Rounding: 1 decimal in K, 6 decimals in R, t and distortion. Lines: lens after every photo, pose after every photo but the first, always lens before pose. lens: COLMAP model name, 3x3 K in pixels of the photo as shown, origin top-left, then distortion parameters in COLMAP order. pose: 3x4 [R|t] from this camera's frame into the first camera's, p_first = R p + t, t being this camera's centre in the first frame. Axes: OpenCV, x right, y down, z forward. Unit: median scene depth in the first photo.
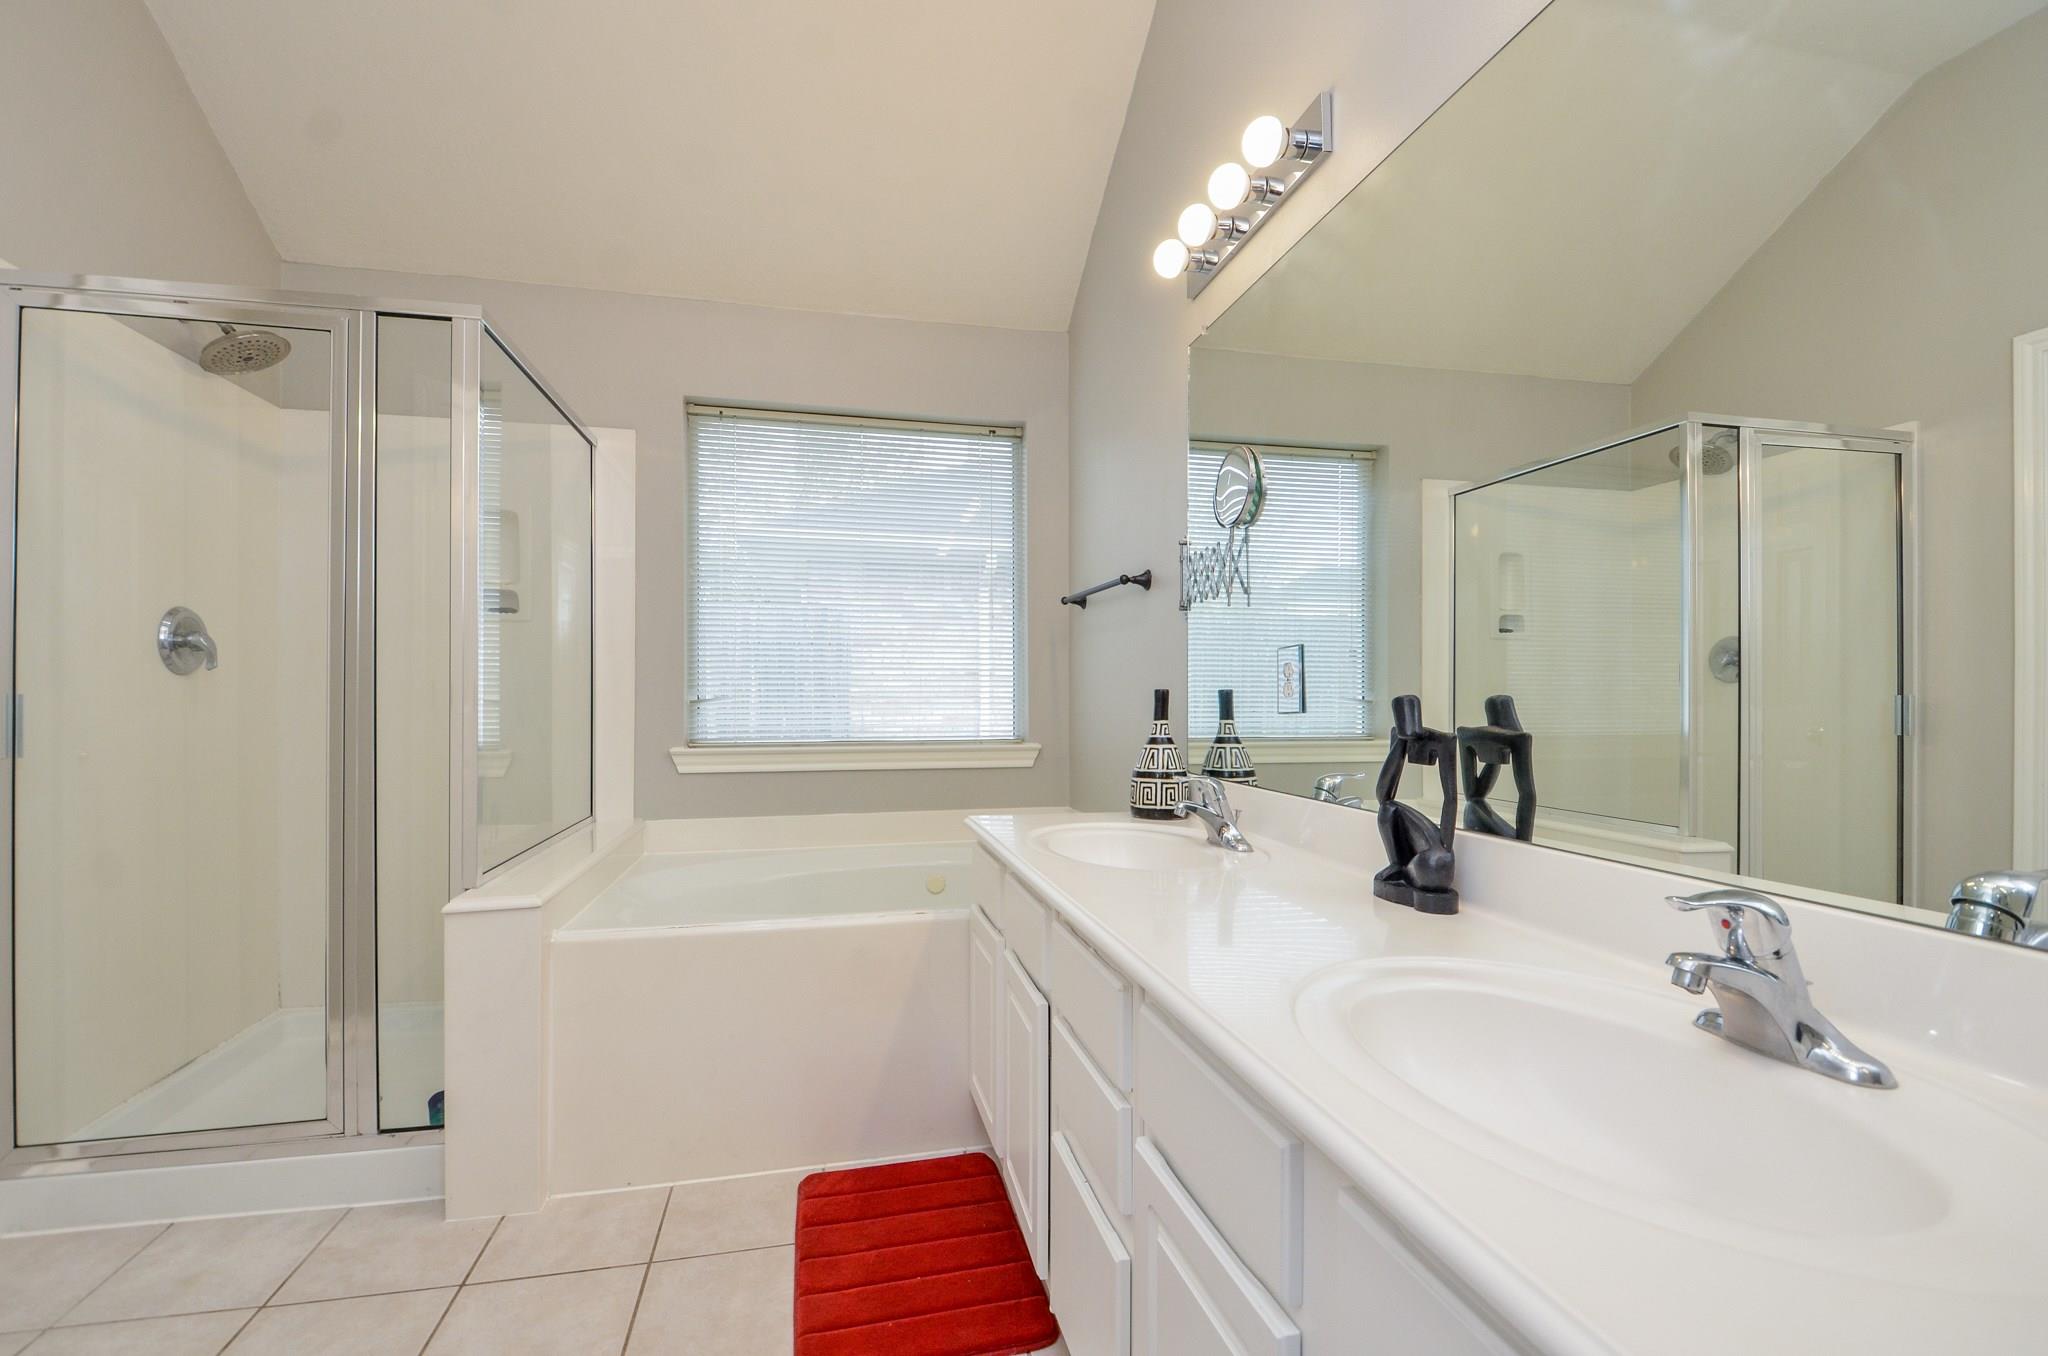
lens RADIAL K [[889.3, 0, 1020.8], [0, 889.3, 693.4], [0, 0, 1]] dist [0.034608, -0.028800]
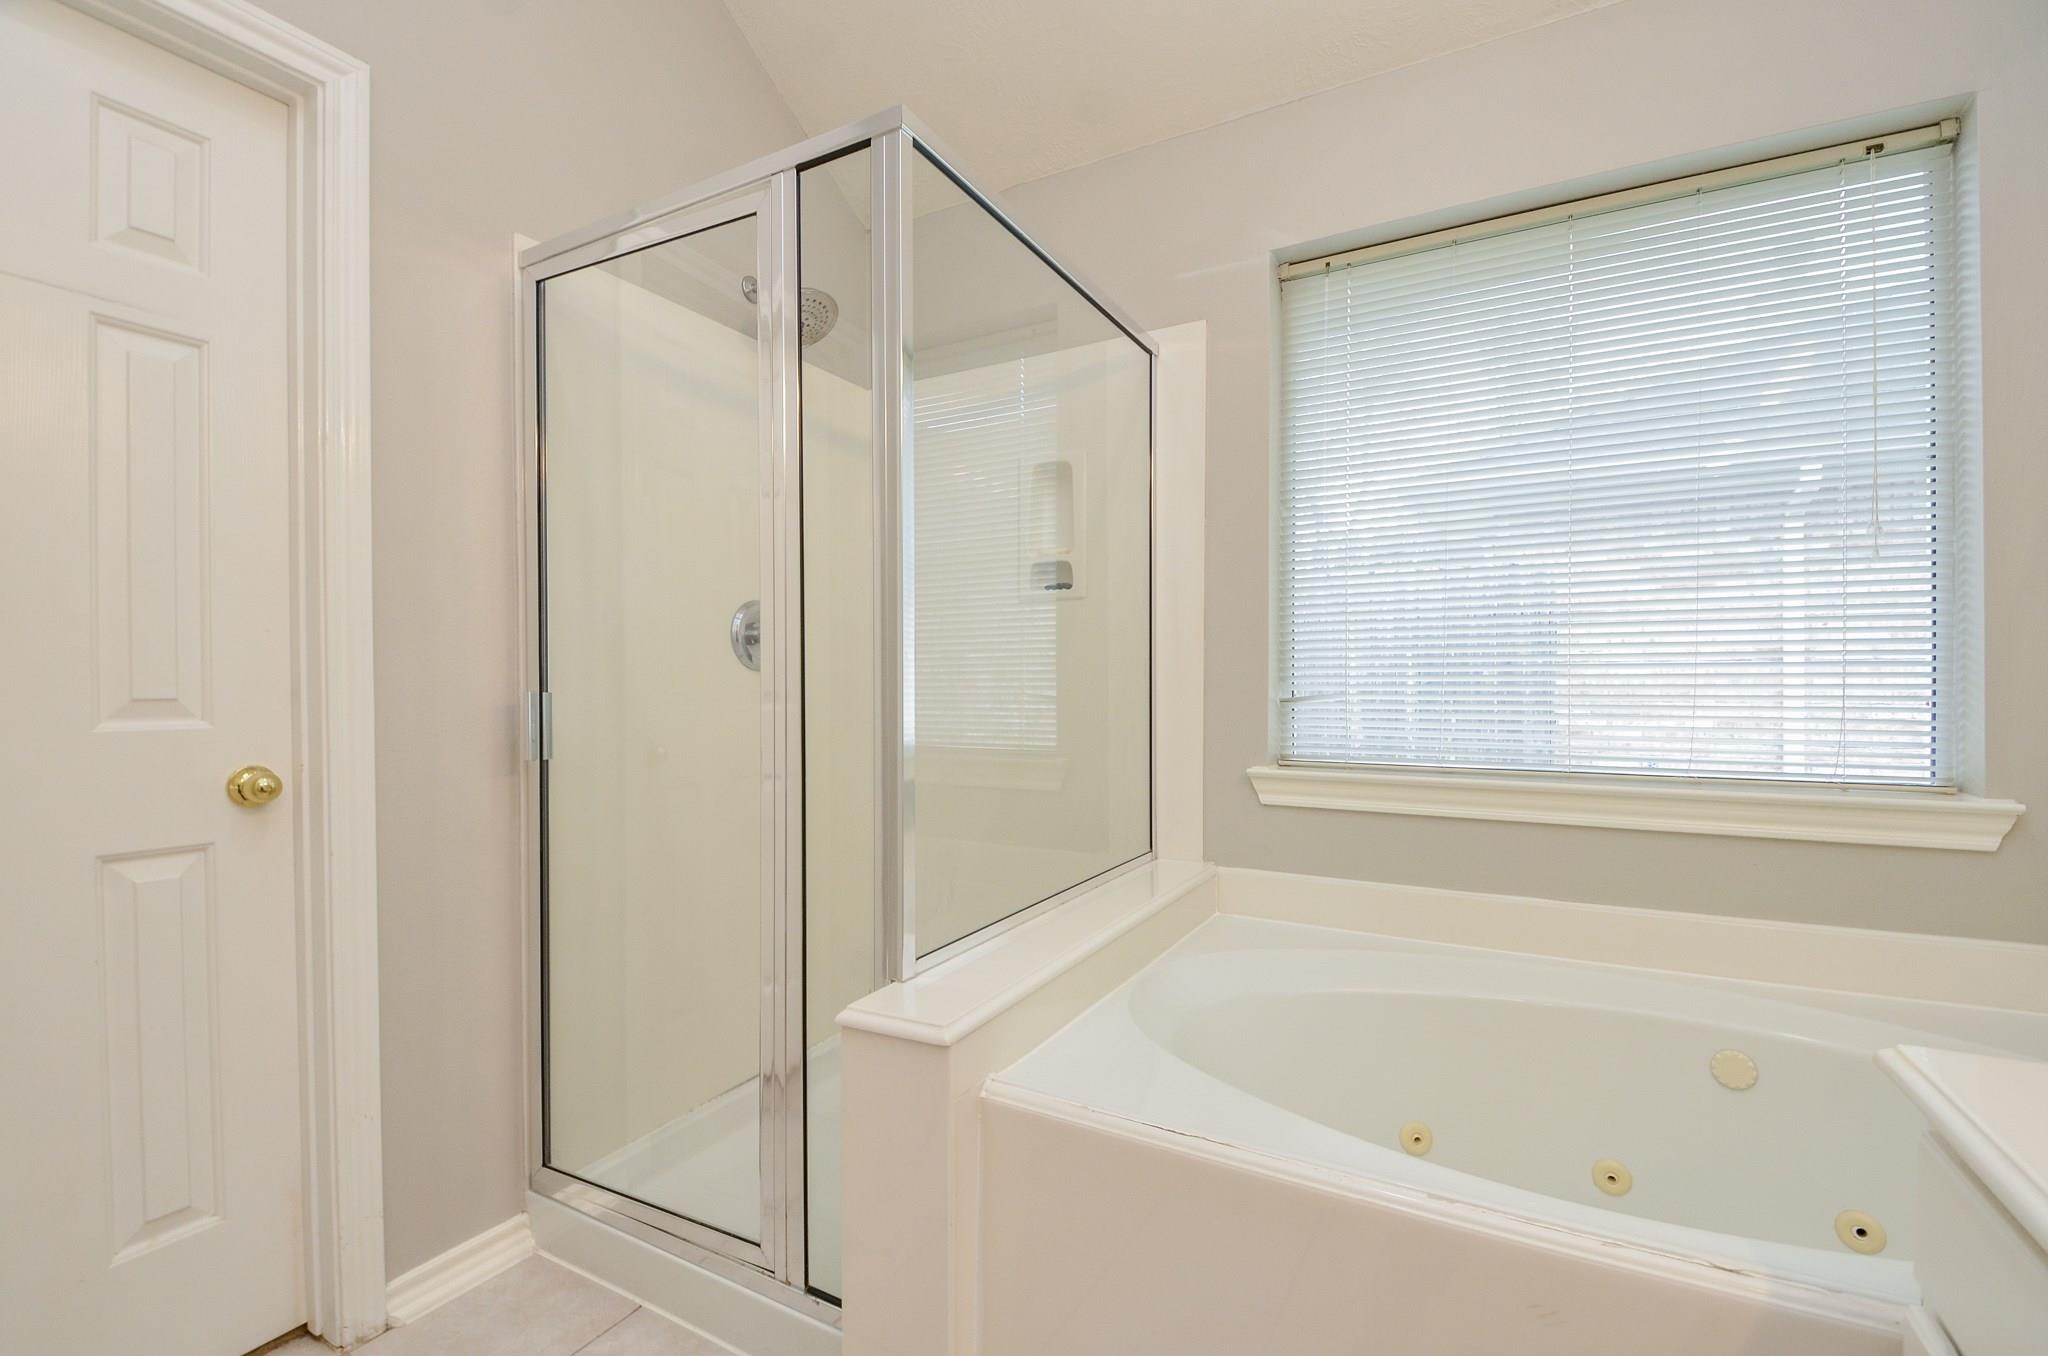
lens RADIAL K [[889.3, 0, 1020.8], [0, 889.3, 693.4], [0, 0, 1]] dist [0.034608, -0.028800]
pose [[0.744722, 0.007578, -0.667332, -0.059956], [0.001489, 0.999914, 0.013017, -0.005655], [0.667374, -0.010688, 0.744646, 0.356275]]
